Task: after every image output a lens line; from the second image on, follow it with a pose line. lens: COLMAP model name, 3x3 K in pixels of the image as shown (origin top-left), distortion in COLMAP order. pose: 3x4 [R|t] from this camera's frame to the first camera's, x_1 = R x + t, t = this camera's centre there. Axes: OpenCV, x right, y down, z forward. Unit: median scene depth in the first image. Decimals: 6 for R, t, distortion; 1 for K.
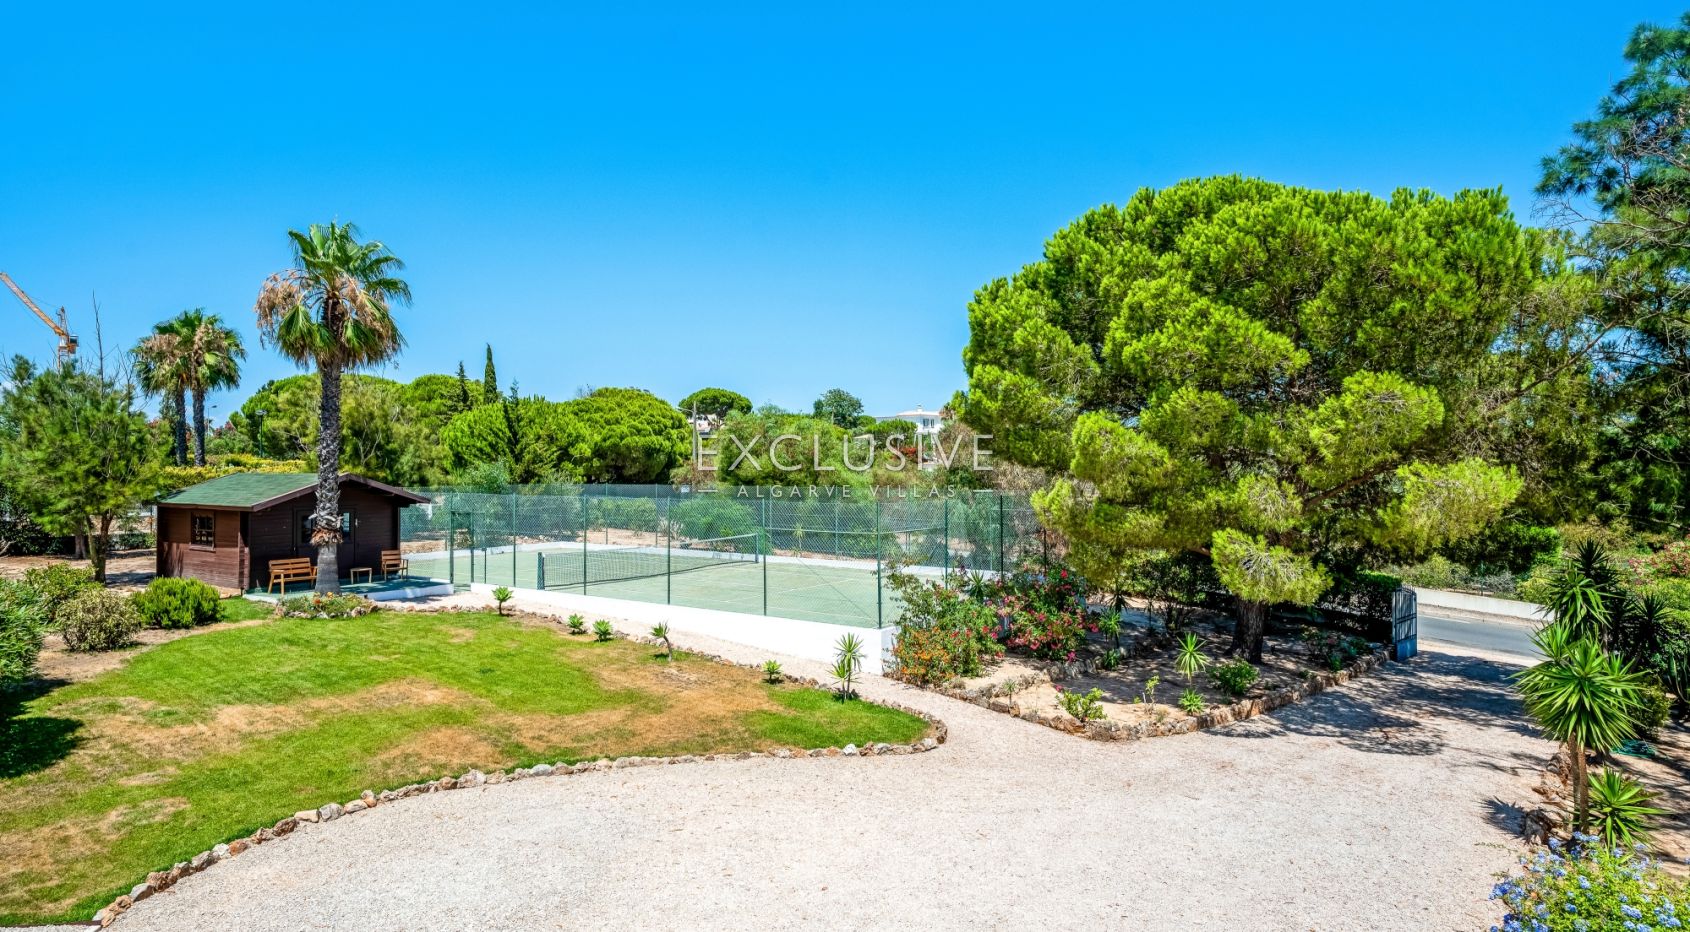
lens RADIAL K [[957.8, 0, 845.0], [0, 957.8, 466.0], [0, 0, 1]] dist [0.001663, 0.044511]
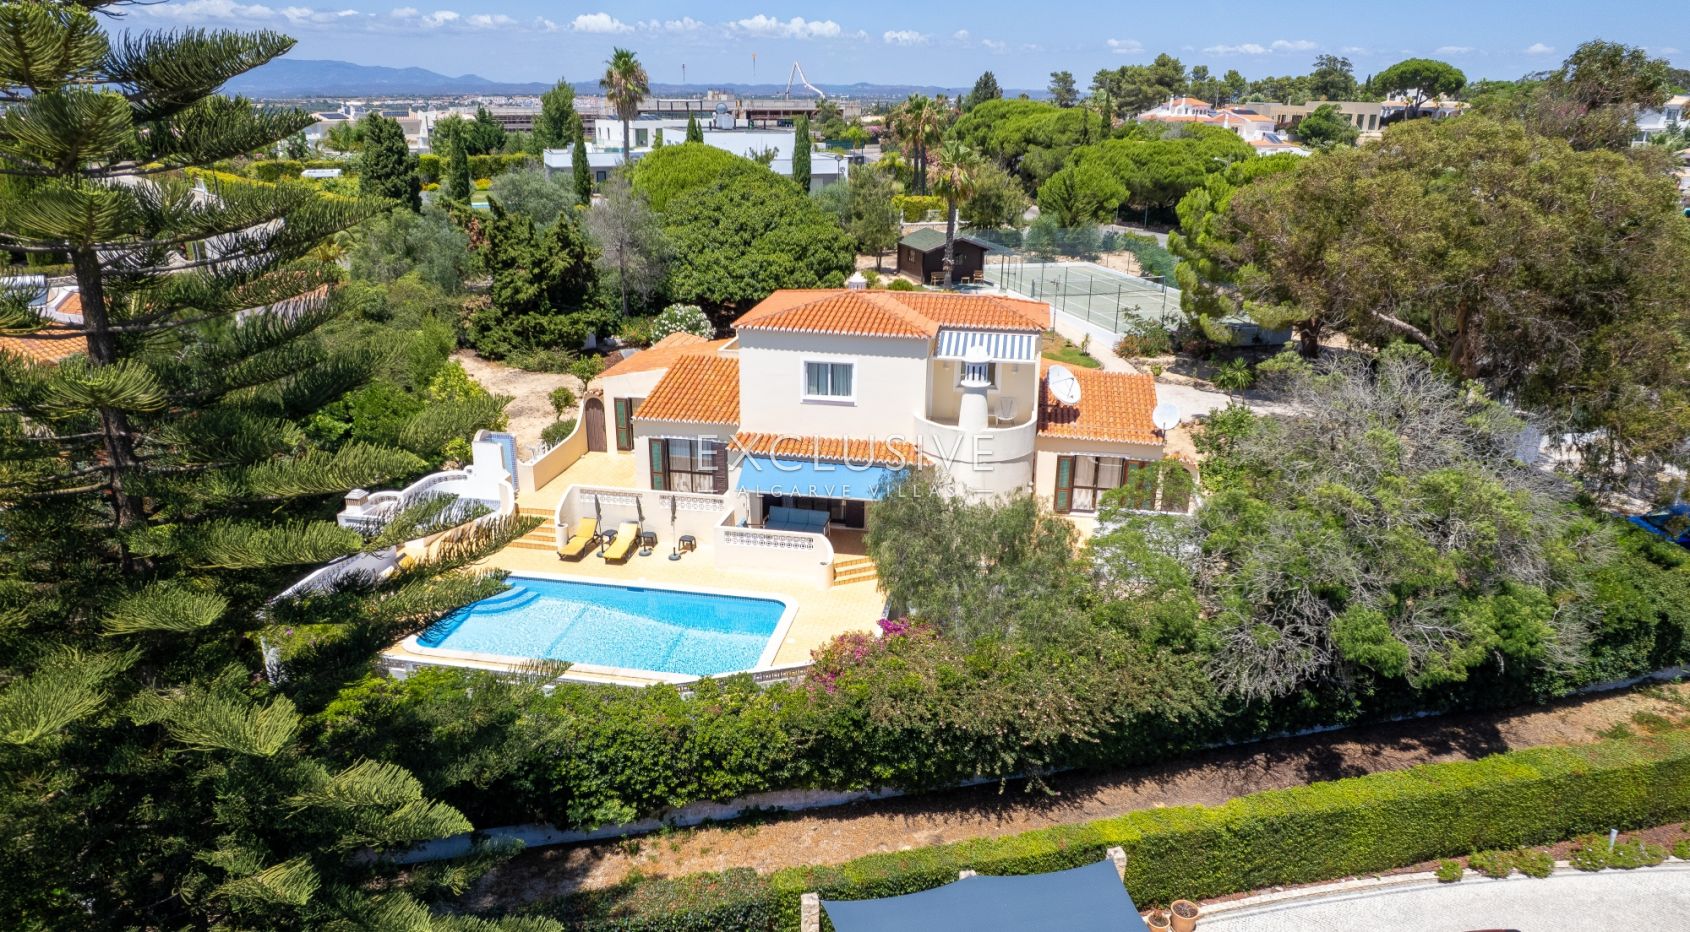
lens RADIAL K [[1095.2, 0, 857.4], [0, 1095.2, 457.2], [0, 0, 1]] dist [-0.077354, 0.076088]
pose [[0.784184, 0.212188, -0.583122, 0.573436], [-0.019335, 0.947618, 0.318820, -0.196884], [0.620227, -0.238739, 0.747210, -0.771586]]
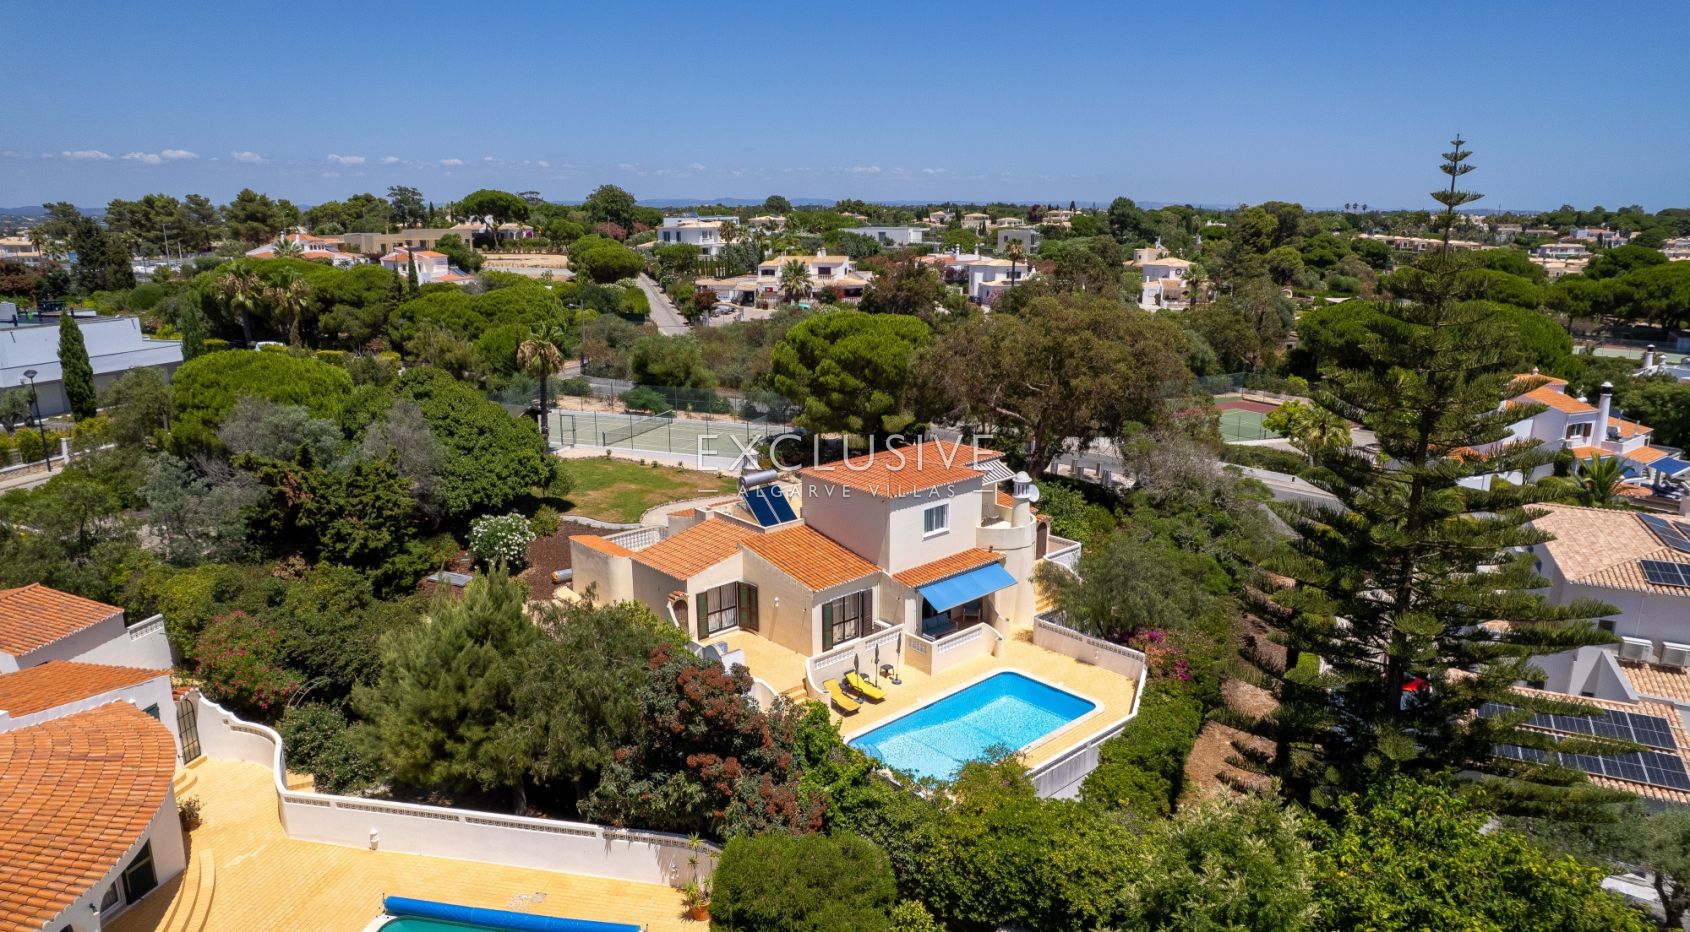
lens RADIAL K [[1088.2, 0, 865.7], [0, 1088.2, 467.2], [0, 0, 1]] dist [-0.047499, 0.000389]
pose [[0.969292, -0.054107, 0.239888, -0.208262], [-0.002277, 0.973479, 0.228766, -0.292077], [-0.245904, -0.222287, 0.943462, -1.160138]]
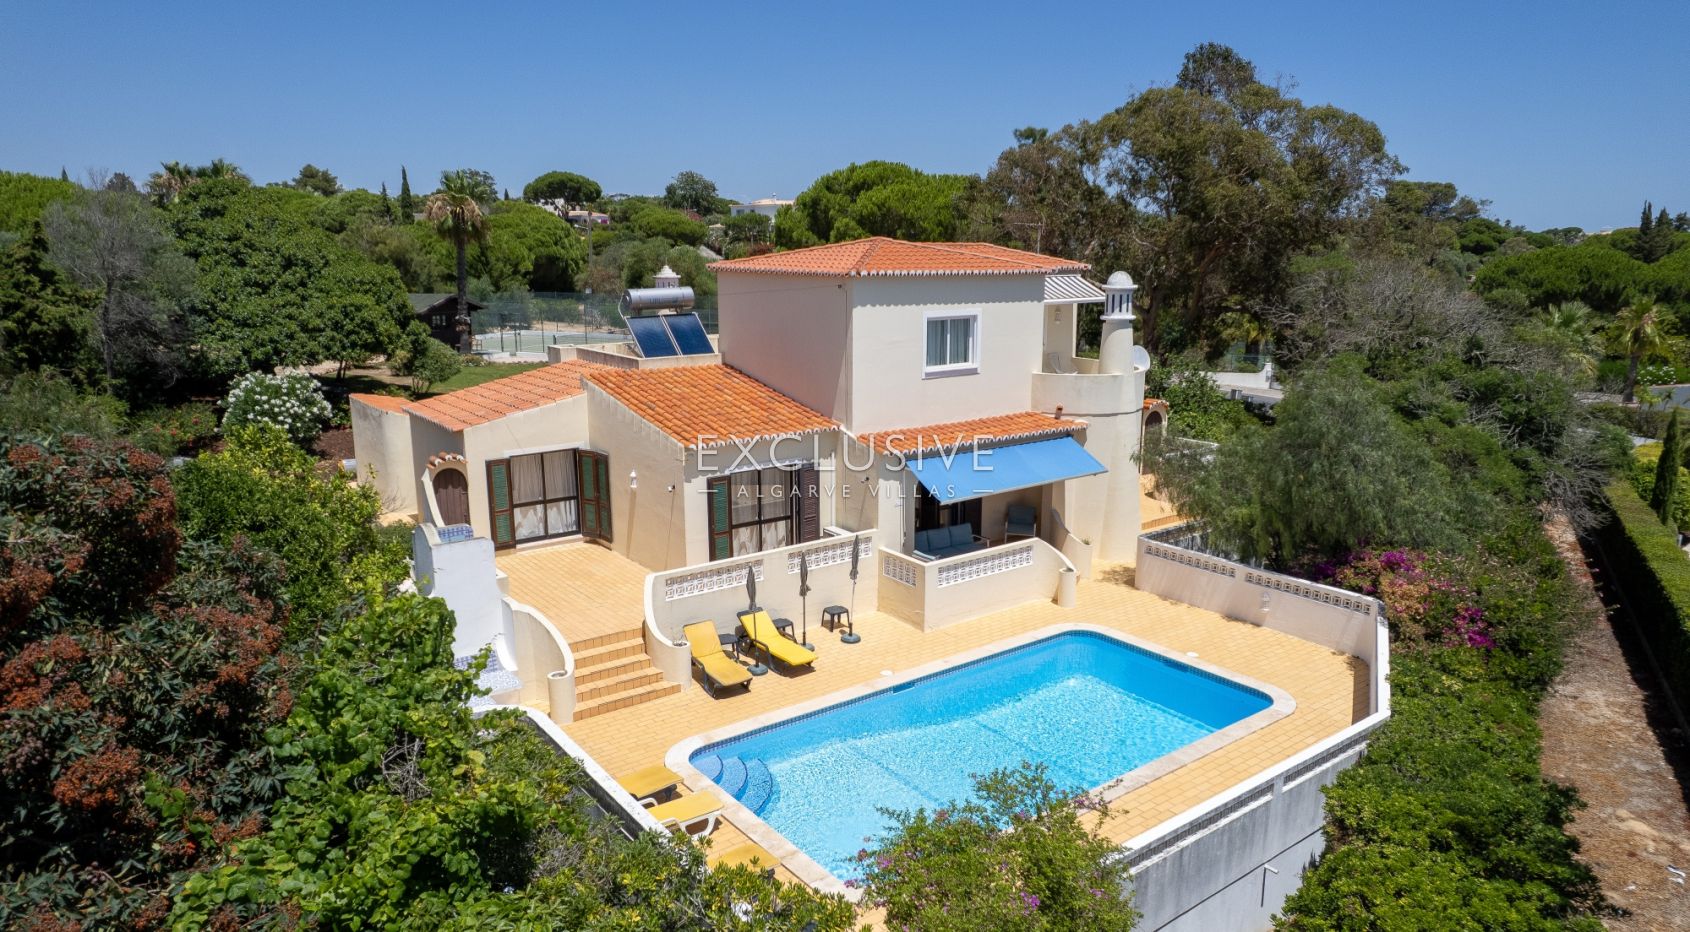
lens RADIAL K [[1095.2, 0, 857.4], [0, 1095.2, 457.2], [0, 0, 1]] dist [-0.077354, 0.076088]
pose [[0.989594, -0.025049, 0.141692, -0.022303], [-0.002756, 0.981250, 0.192720, -0.054417], [-0.143862, -0.191105, 0.970970, -0.745078]]
